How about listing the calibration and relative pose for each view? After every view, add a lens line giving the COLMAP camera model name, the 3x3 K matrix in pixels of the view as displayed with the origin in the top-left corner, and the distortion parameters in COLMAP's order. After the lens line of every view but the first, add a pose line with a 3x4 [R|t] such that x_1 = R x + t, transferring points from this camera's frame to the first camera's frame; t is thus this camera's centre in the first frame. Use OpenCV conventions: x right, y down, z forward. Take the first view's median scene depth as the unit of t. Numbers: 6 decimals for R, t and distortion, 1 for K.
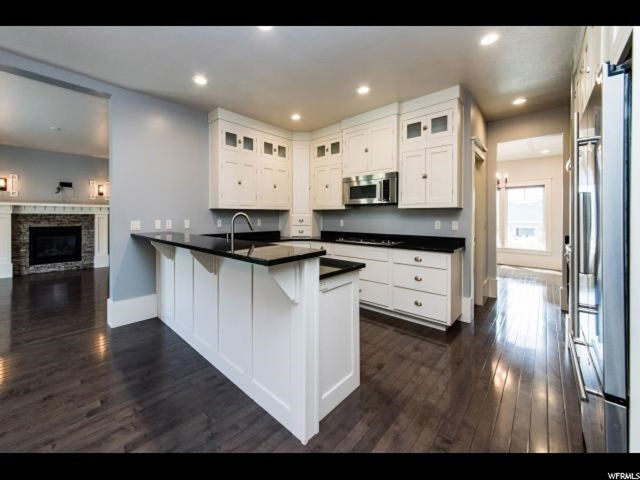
lens RADIAL K [[258.7, 0, 289.3], [0, 258.7, 215.5], [0, 0, 1]] dist [0.000613, 0.000151]
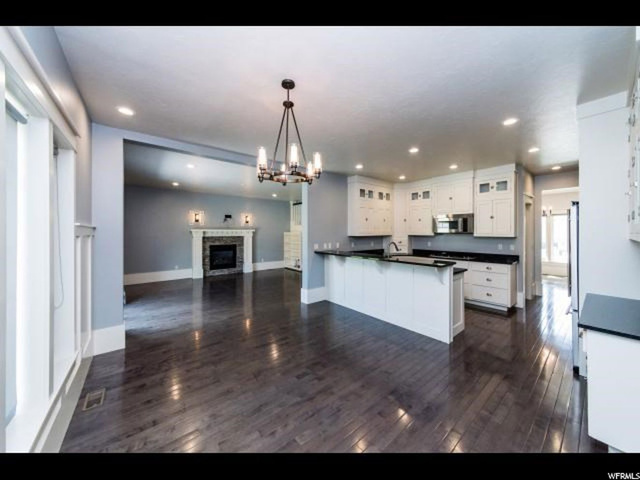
lens RADIAL K [[239.1, 0, 315.4], [0, 239.1, 229.8], [0, 0, 1]] dist [0.001552, -0.001790]
pose [[0.995154, -0.004190, -0.098242, -0.364666], [0.004192, 0.999991, -0.000183, -0.064515], [0.098242, -0.000230, 0.995162, -0.507778]]
